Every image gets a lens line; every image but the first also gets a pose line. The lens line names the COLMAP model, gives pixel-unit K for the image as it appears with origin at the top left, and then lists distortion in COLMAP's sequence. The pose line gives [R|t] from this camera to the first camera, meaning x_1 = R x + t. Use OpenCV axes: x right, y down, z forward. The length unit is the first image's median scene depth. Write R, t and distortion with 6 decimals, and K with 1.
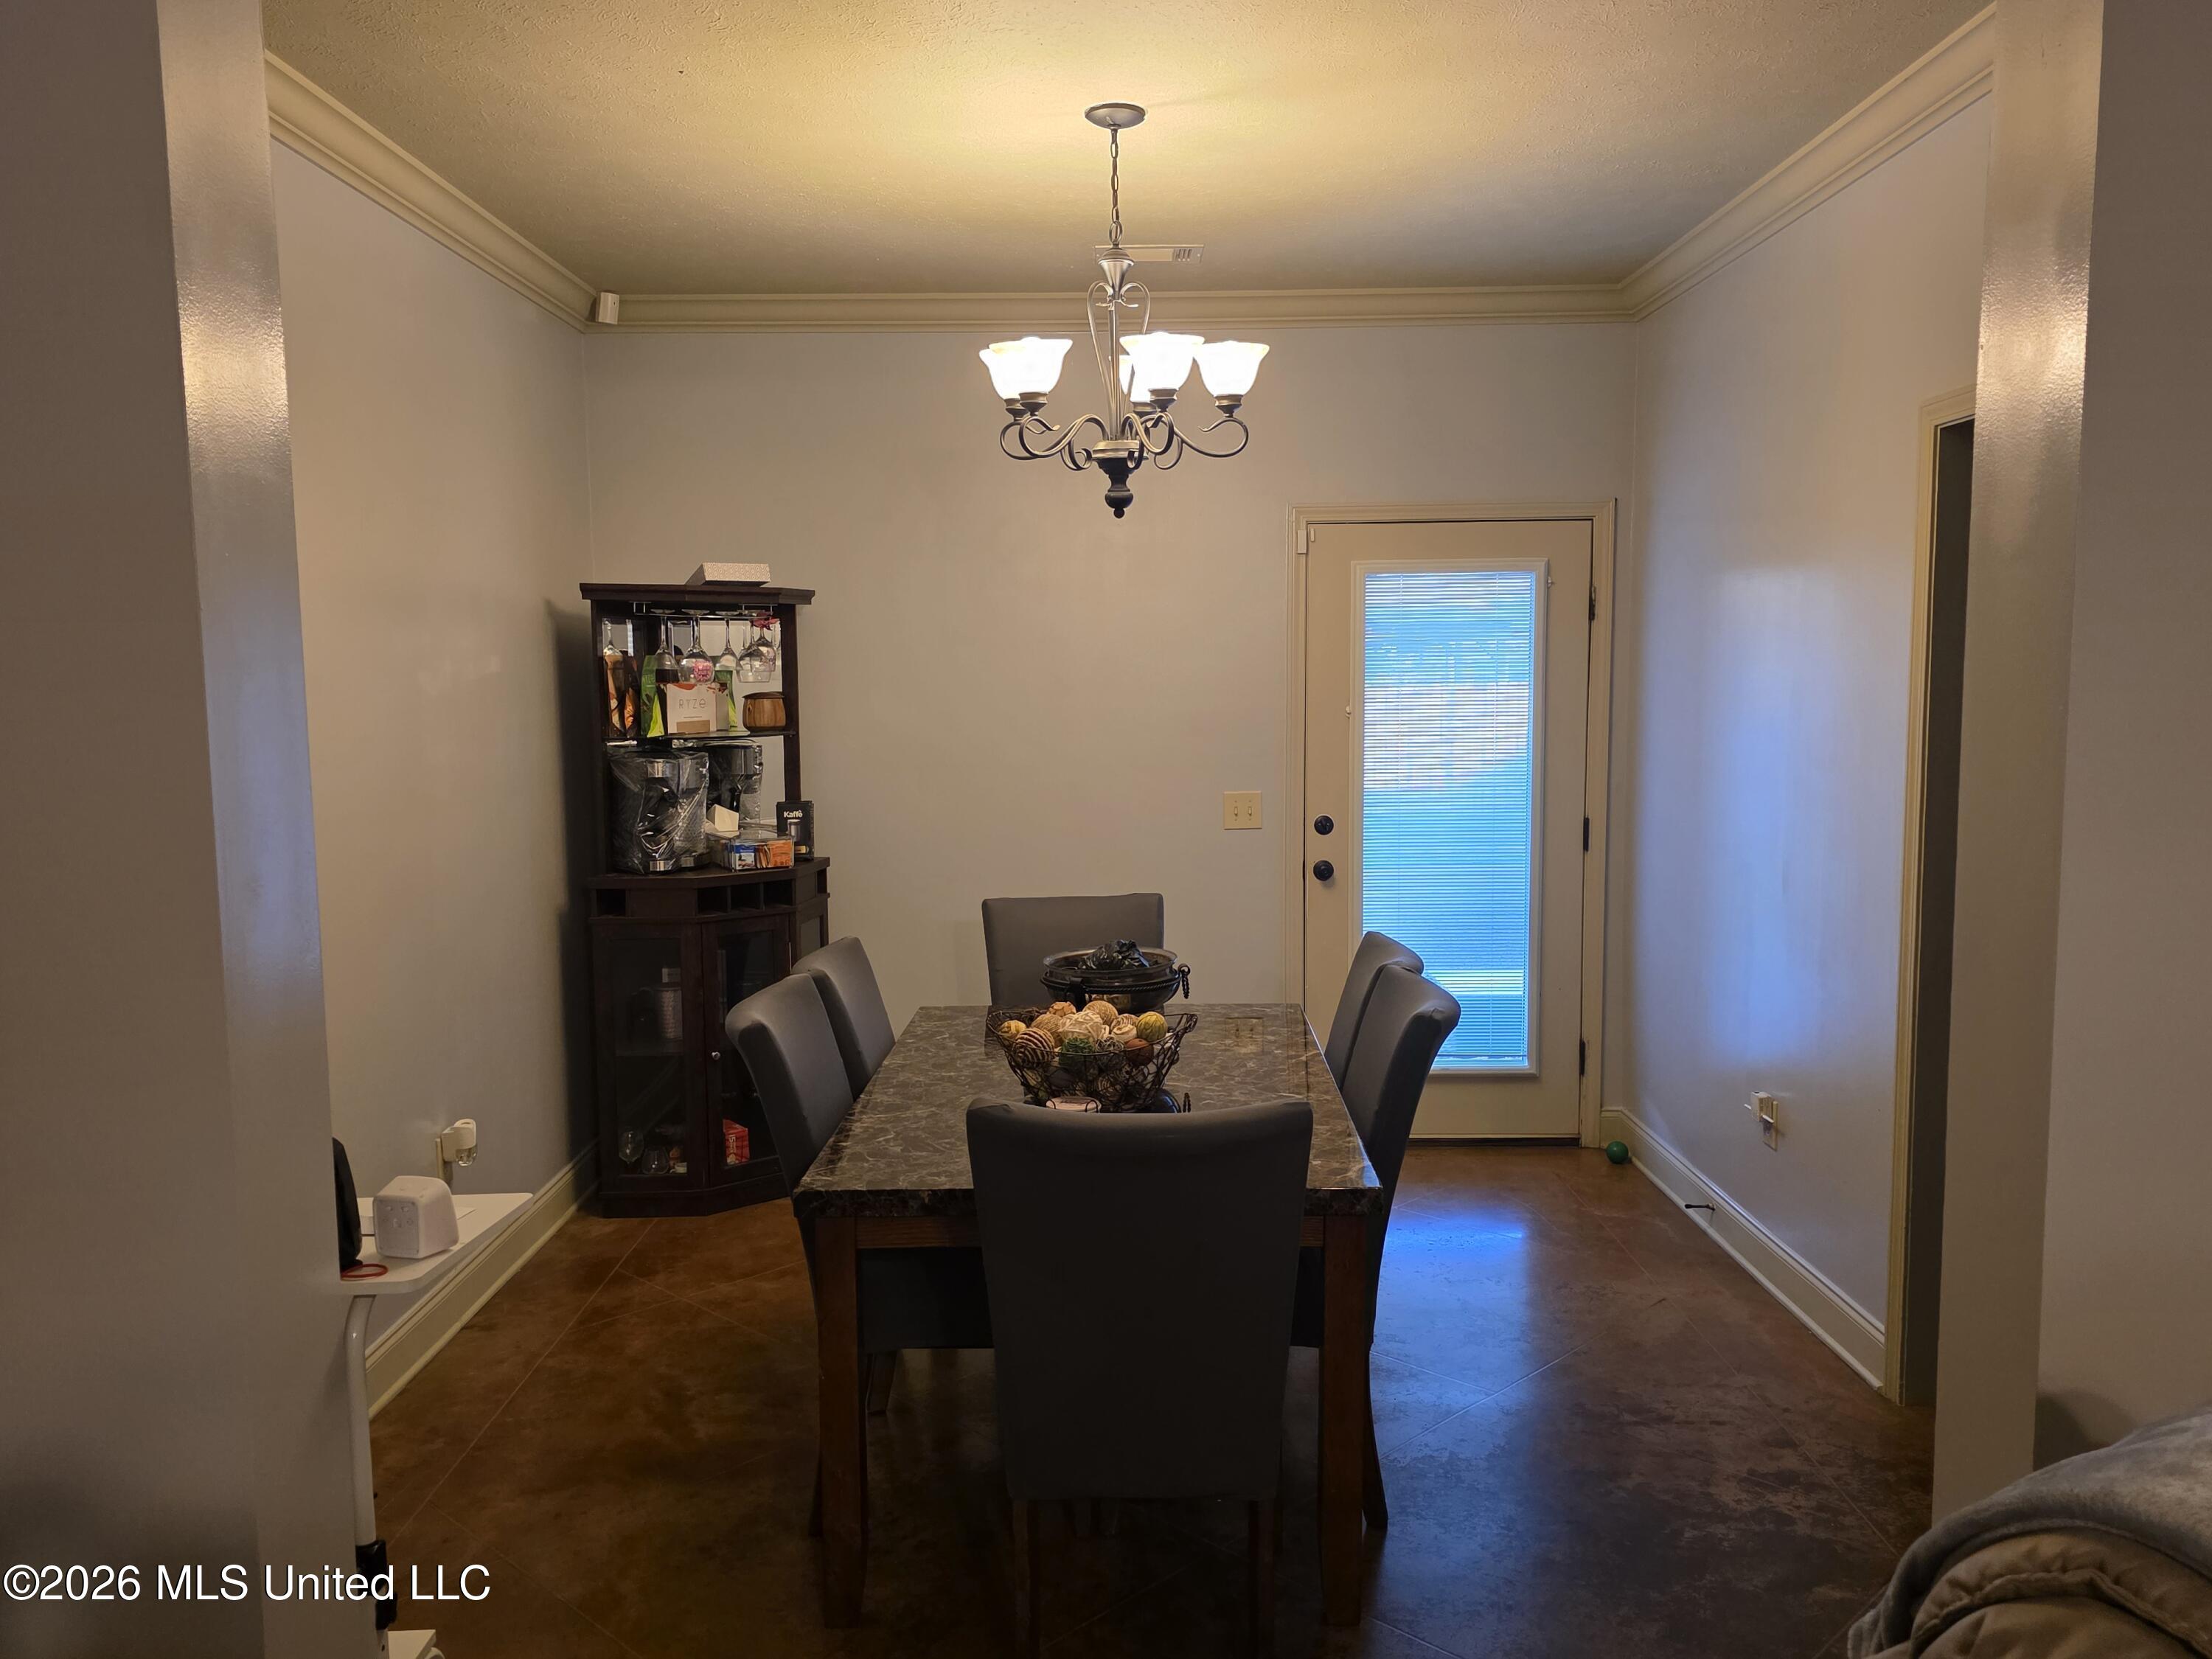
lens RADIAL K [[1711.1, 0, 1108.5], [0, 1711.1, 826.1], [0, 0, 1]] dist [0.014781, 0.000565]
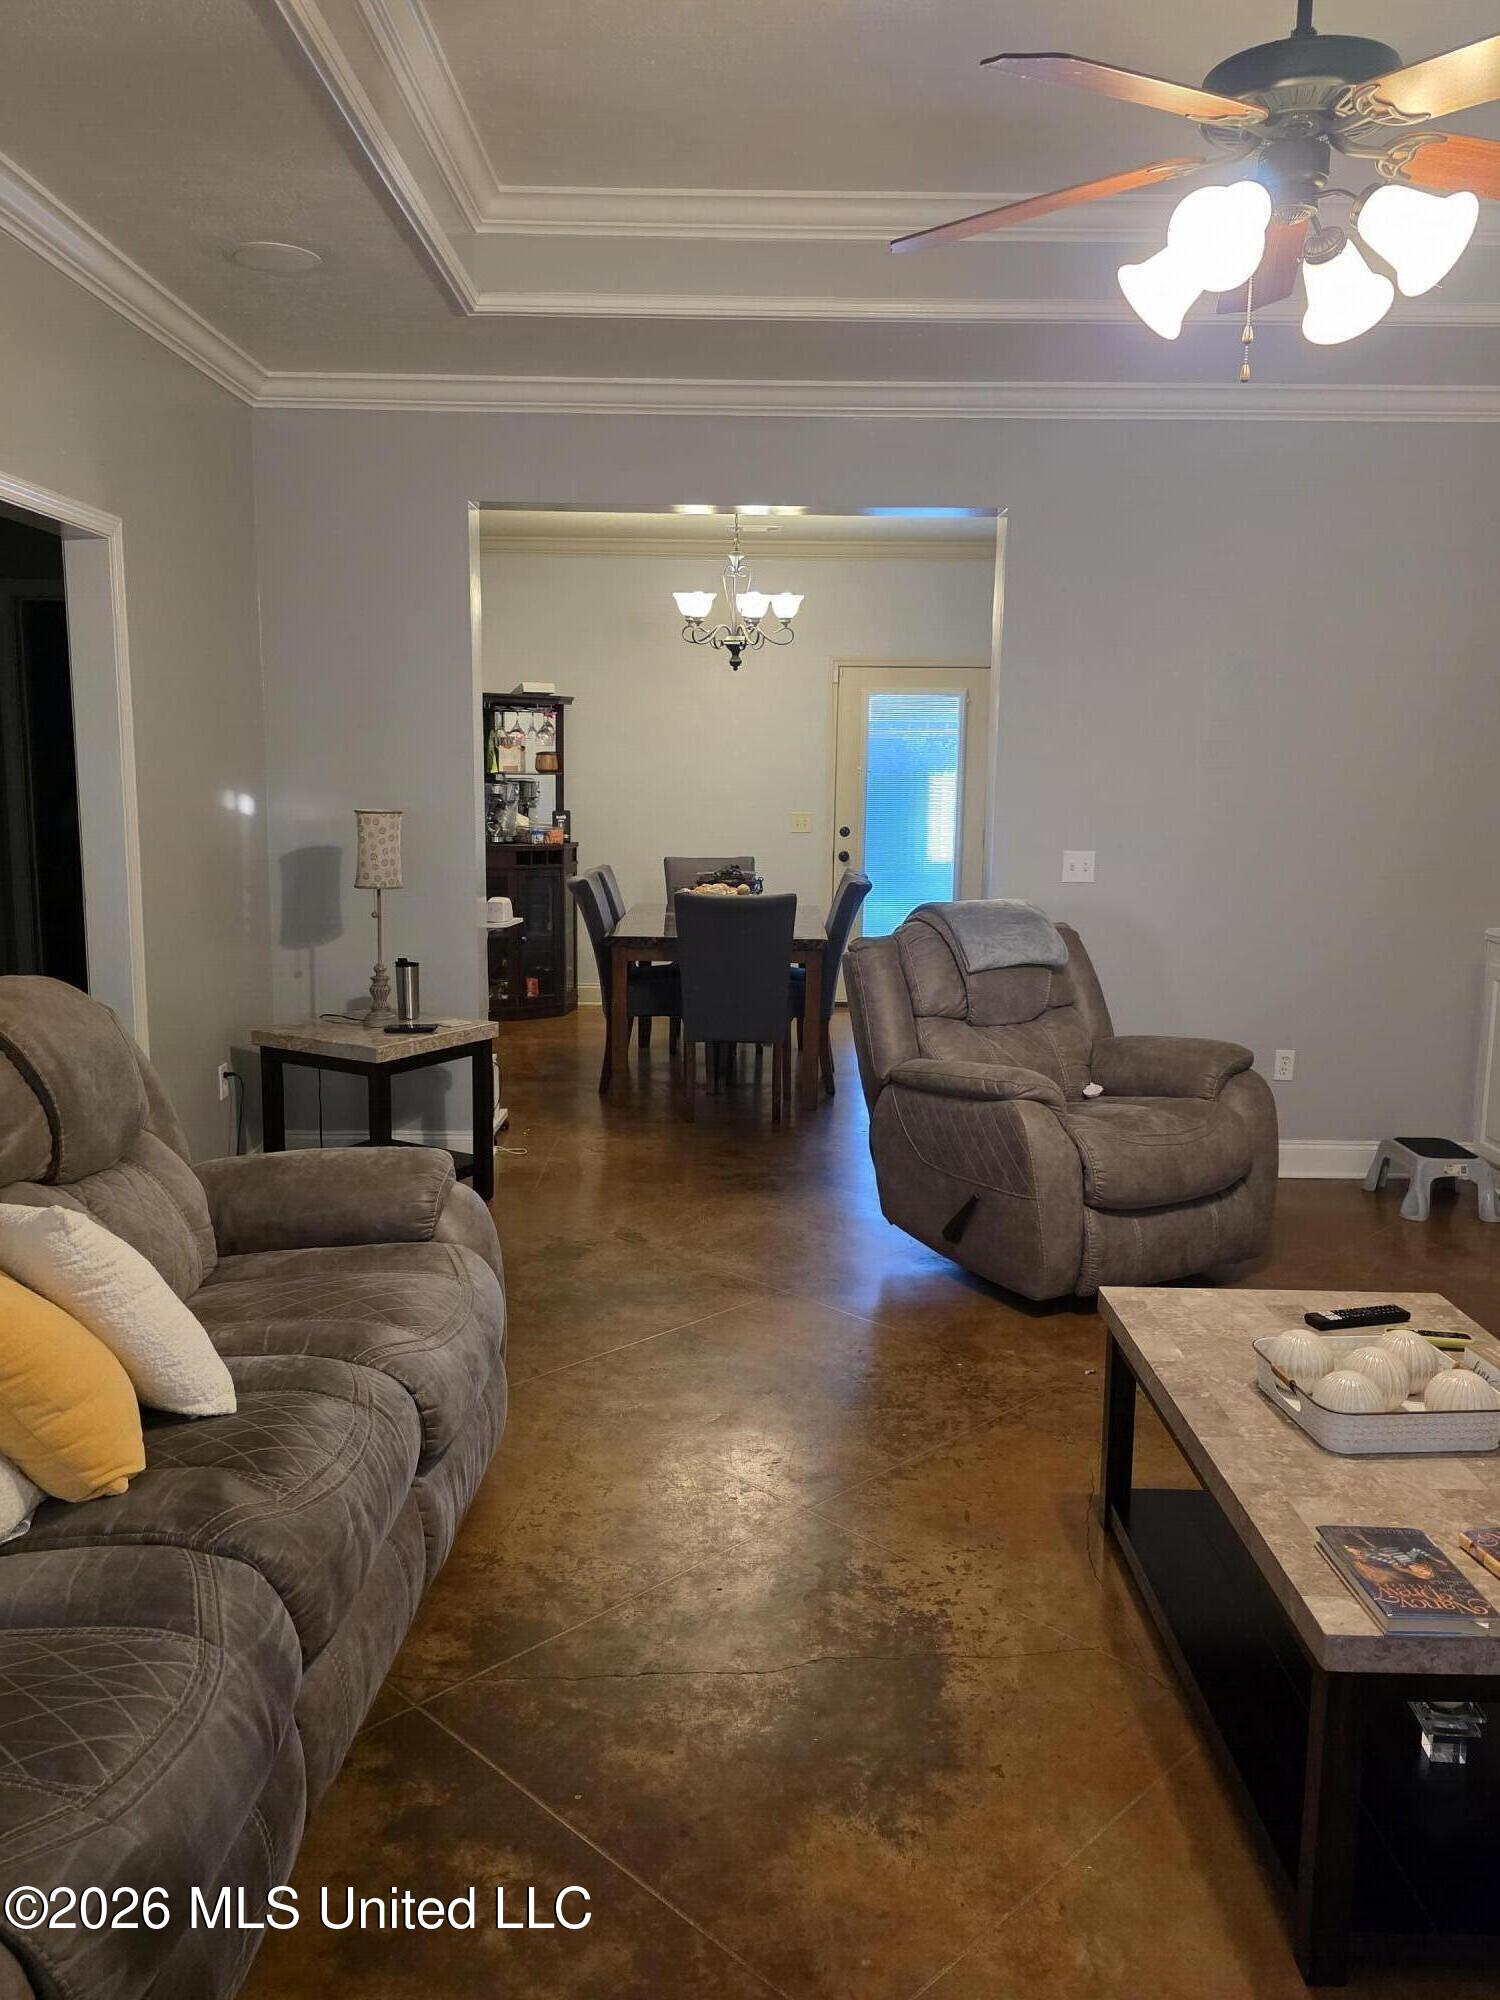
lens RADIAL K [[1547.1, 0, 746.8], [0, 1547.1, 1008.2], [0, 0, 1]] dist [0.014781, 0.000565]
pose [[0.999716, 0.021601, 0.010070, 0.007442], [-0.022251, 0.997321, 0.069678, 0.081429], [-0.008538, -0.069882, 0.997519, -0.733873]]
